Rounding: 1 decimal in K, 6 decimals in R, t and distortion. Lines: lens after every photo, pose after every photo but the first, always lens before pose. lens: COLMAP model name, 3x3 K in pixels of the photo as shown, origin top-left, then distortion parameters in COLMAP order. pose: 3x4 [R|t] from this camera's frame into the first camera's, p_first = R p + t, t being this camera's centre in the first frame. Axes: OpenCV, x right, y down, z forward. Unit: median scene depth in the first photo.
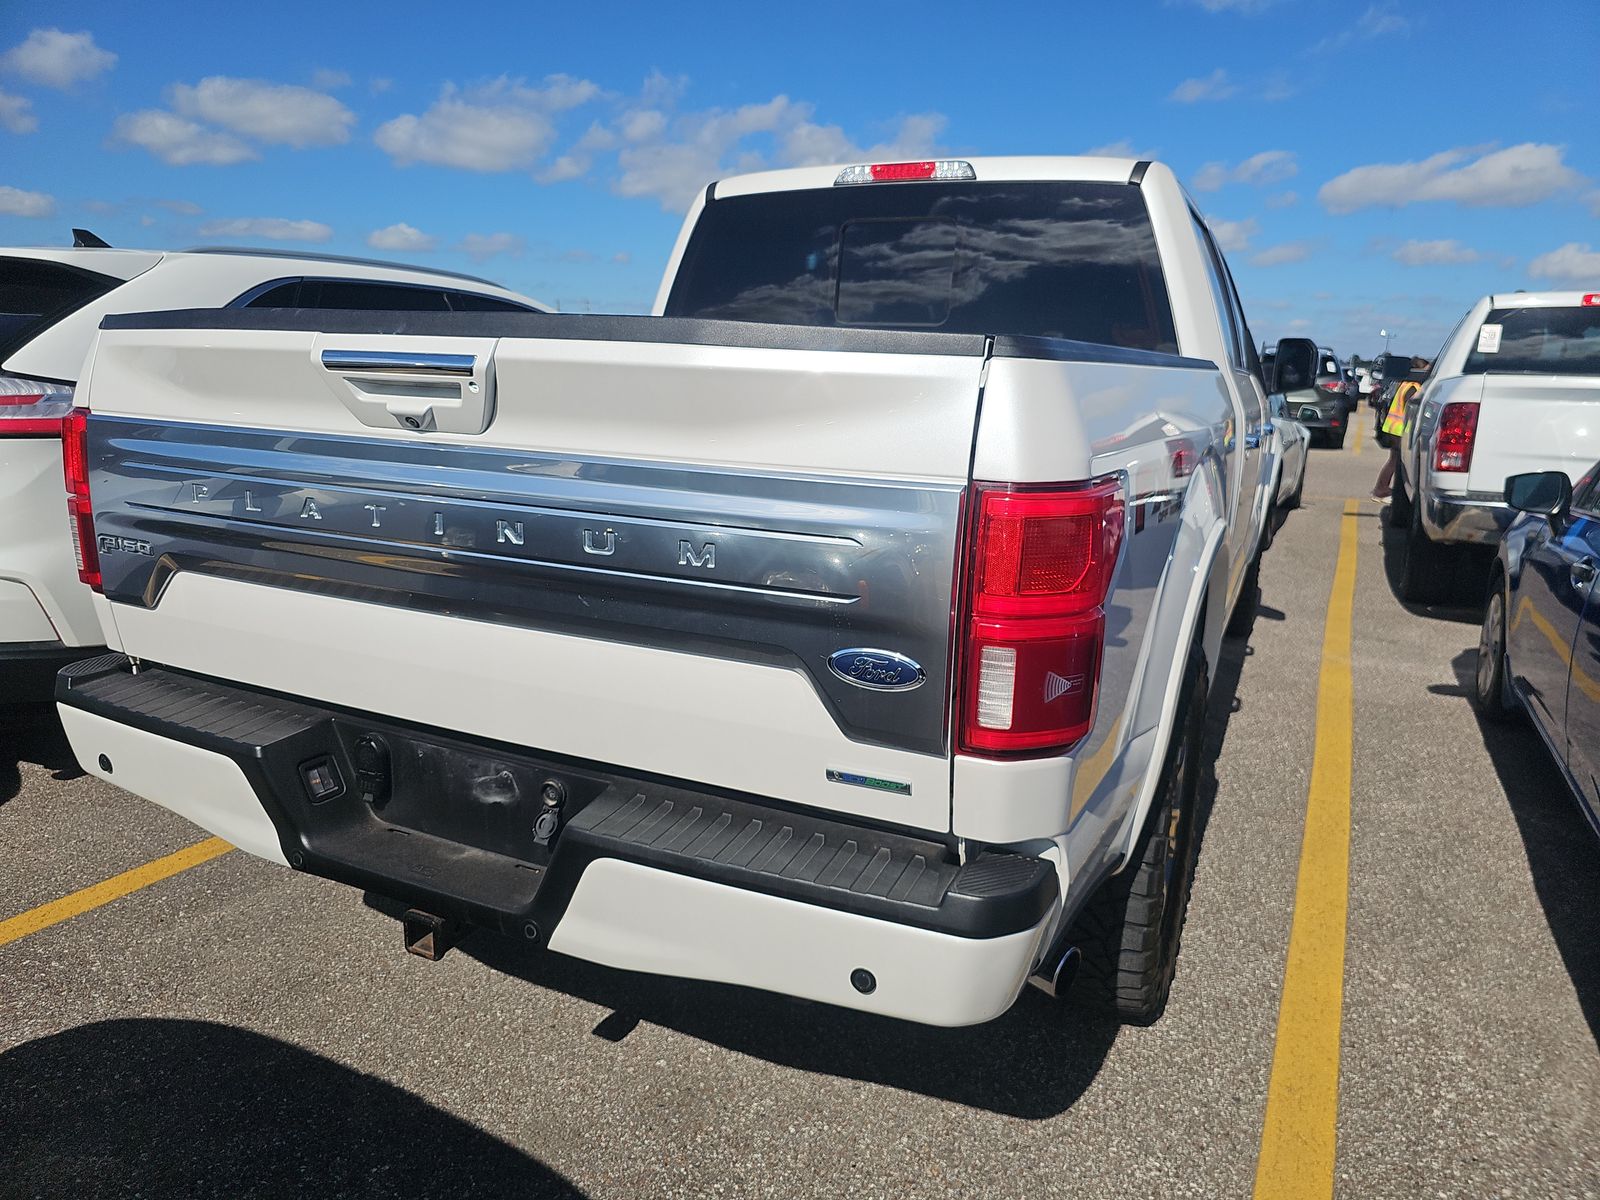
lens RADIAL K [[1062.9, 0, 801.0], [0, 1062.9, 608.1], [0, 0, 1]] dist [0.098711, -0.106820]
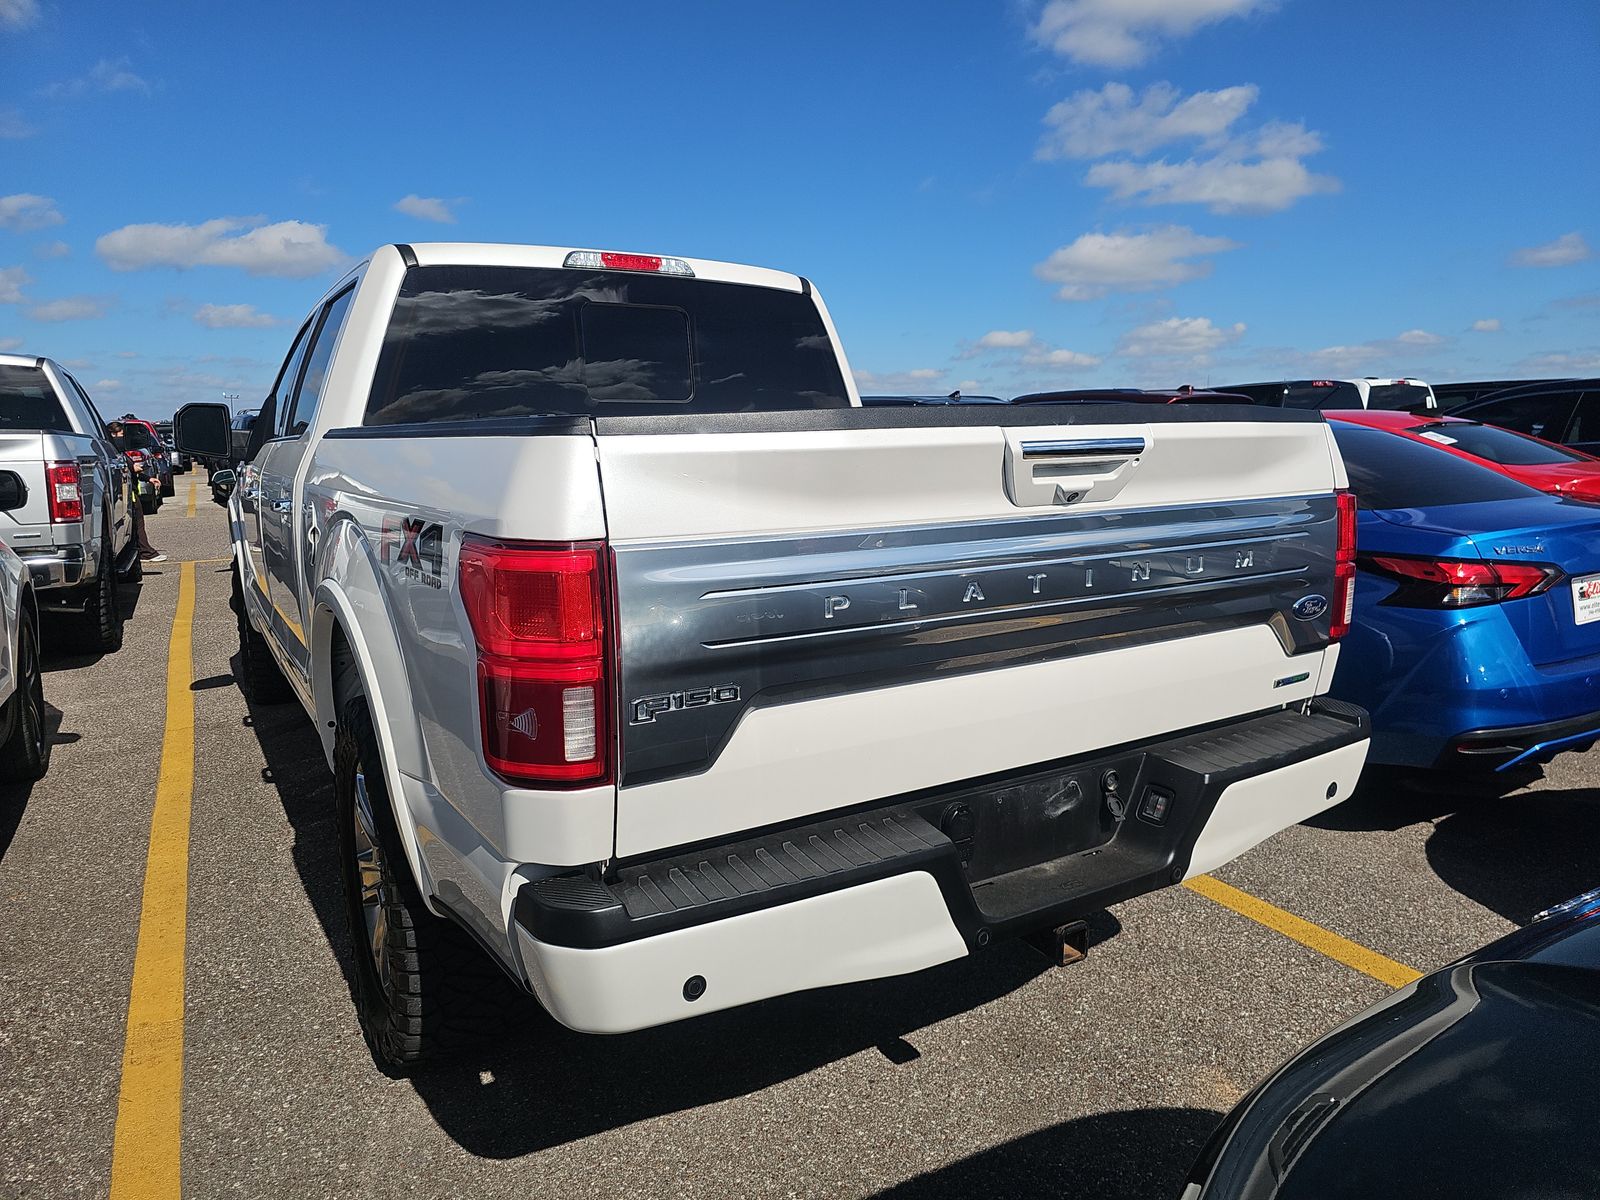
lens RADIAL K [[1086.2, 0, 800.0], [0, 1086.2, 600.0], [0, 0, 1]] dist [0.052566, -0.041016]
pose [[0.531720, -0.168864, 0.829915, -1.185944], [0.218965, 0.974014, 0.057895, -0.151896], [-0.818125, 0.150939, 0.554878, 0.457388]]
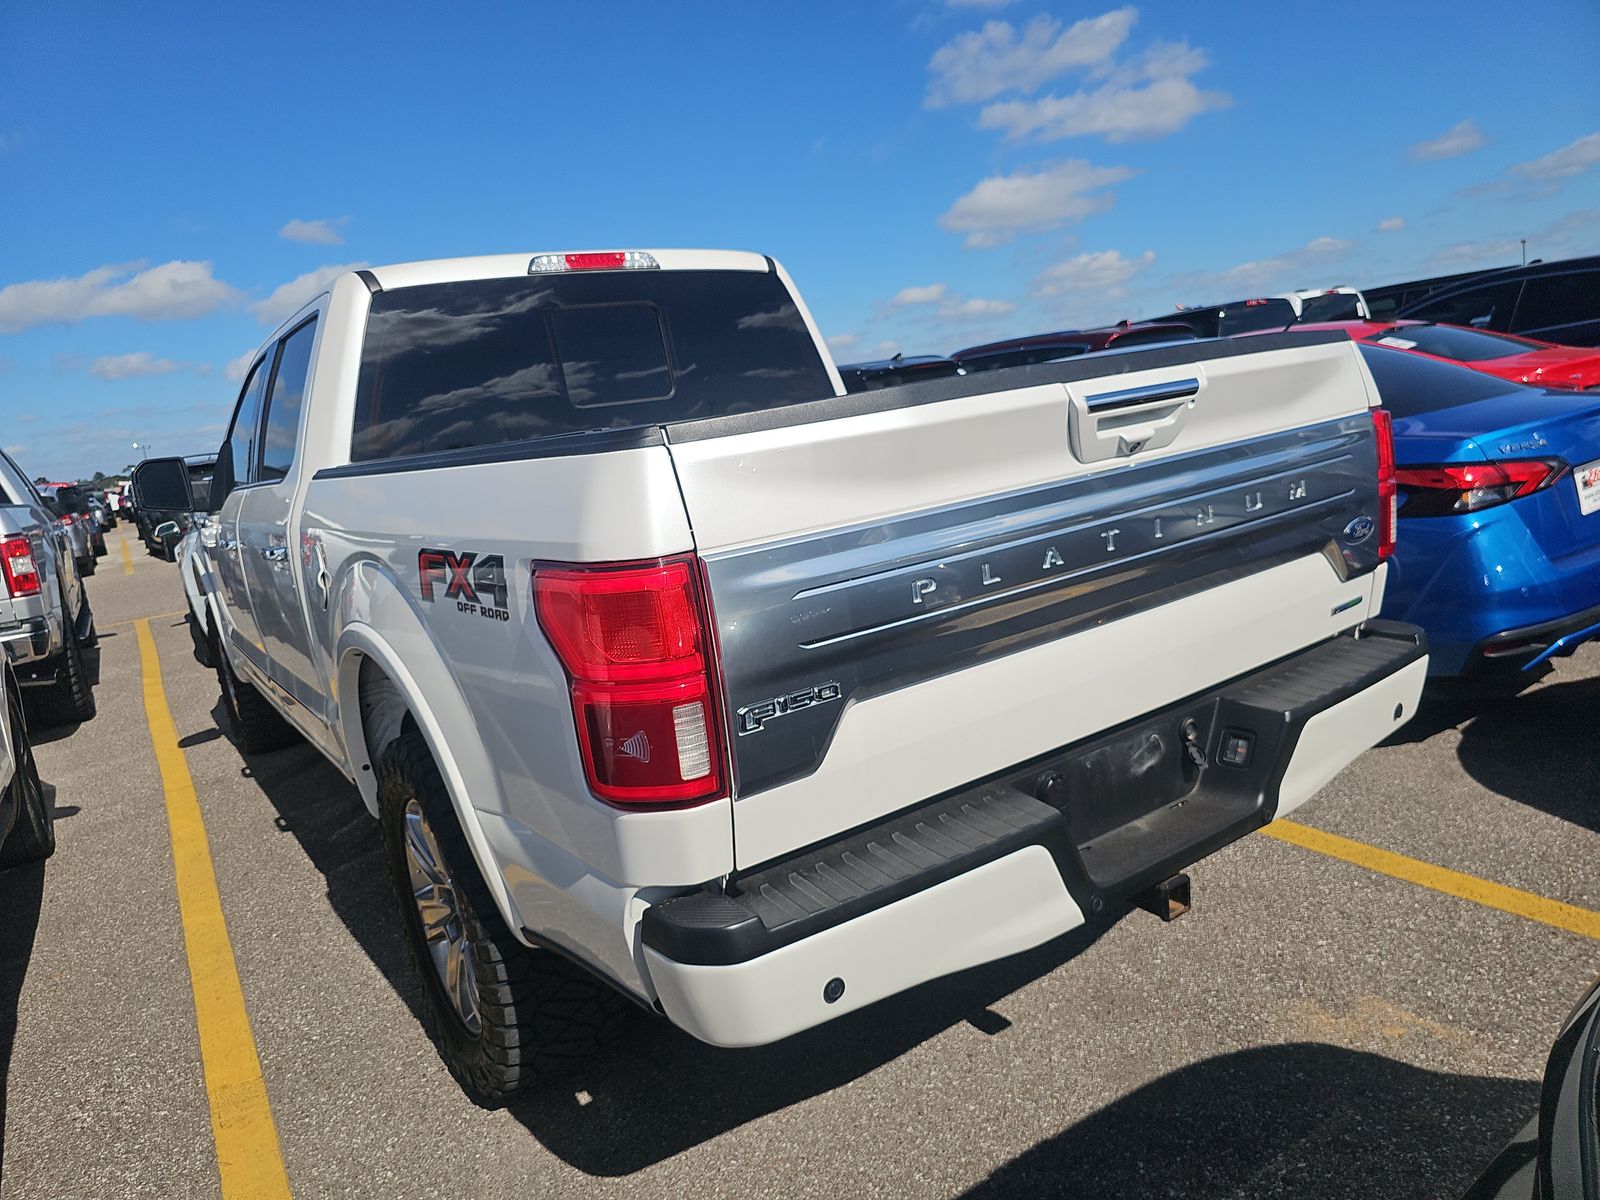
lens RADIAL K [[1086.9, 0, 746.0], [0, 1086.9, 626.5], [0, 0, 1]] dist [0.049924, -0.041929]
pose [[0.497738, -0.264949, 0.825868, -1.225033], [0.334344, 0.937219, 0.099168, -0.191625], [-0.800294, 0.226764, 0.555074, 0.558872]]
